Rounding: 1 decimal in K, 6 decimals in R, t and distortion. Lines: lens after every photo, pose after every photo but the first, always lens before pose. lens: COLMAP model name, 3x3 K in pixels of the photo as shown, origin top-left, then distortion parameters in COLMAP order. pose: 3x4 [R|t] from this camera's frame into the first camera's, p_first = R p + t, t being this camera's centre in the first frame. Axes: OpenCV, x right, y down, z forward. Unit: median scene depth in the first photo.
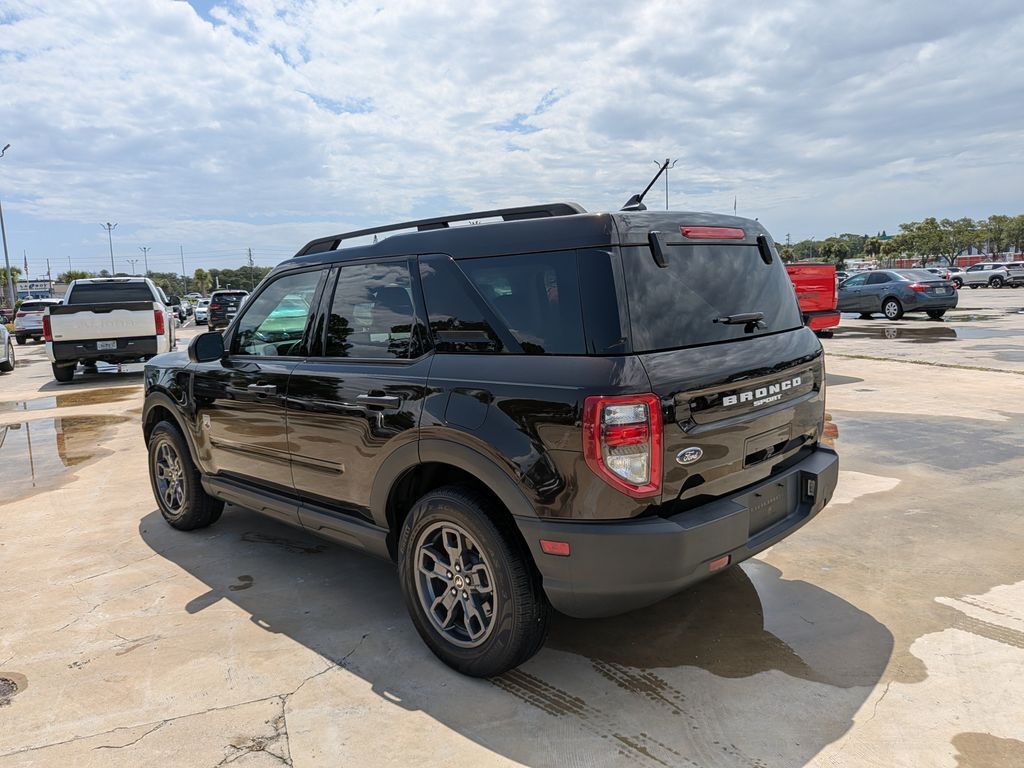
lens RADIAL K [[746.1, 0, 504.0], [0, 746.1, 389.7], [0, 0, 1]] dist [0.006534, -0.028215]
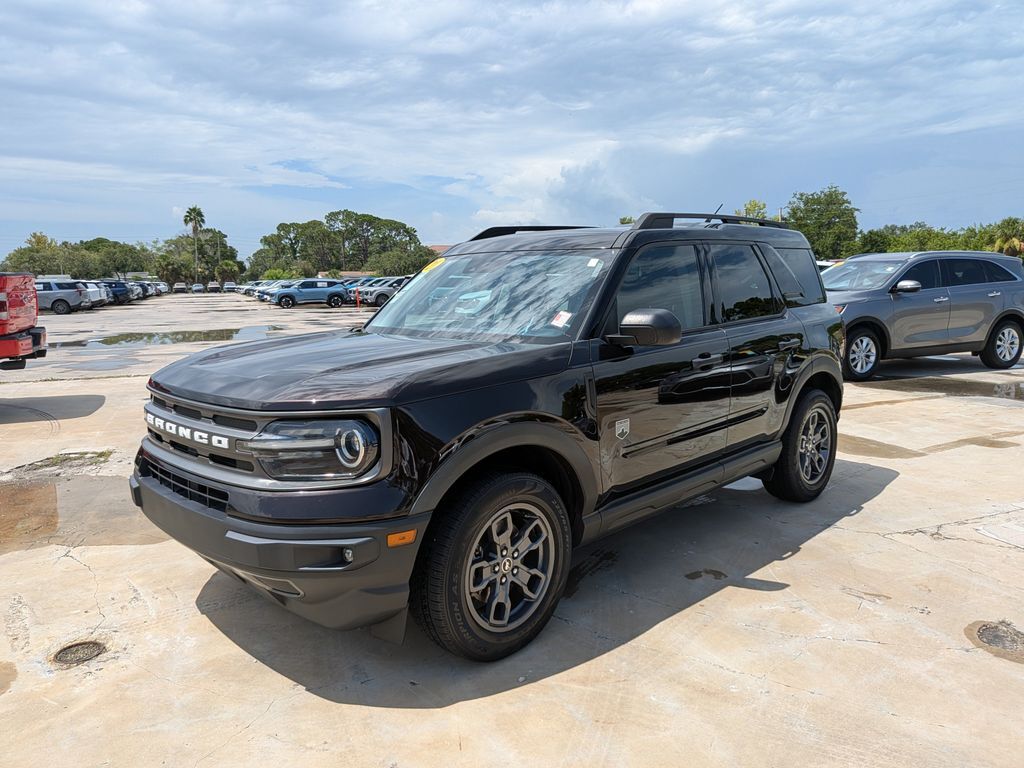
lens RADIAL K [[746.1, 0, 503.0], [0, 746.1, 389.6], [0, 0, 1]] dist [0.006534, -0.028215]
pose [[0.002233, -0.102743, 0.994705, -1.494137], [0.152893, 0.983048, 0.101195, -0.119457], [-0.988240, 0.151857, 0.017904, 1.434184]]
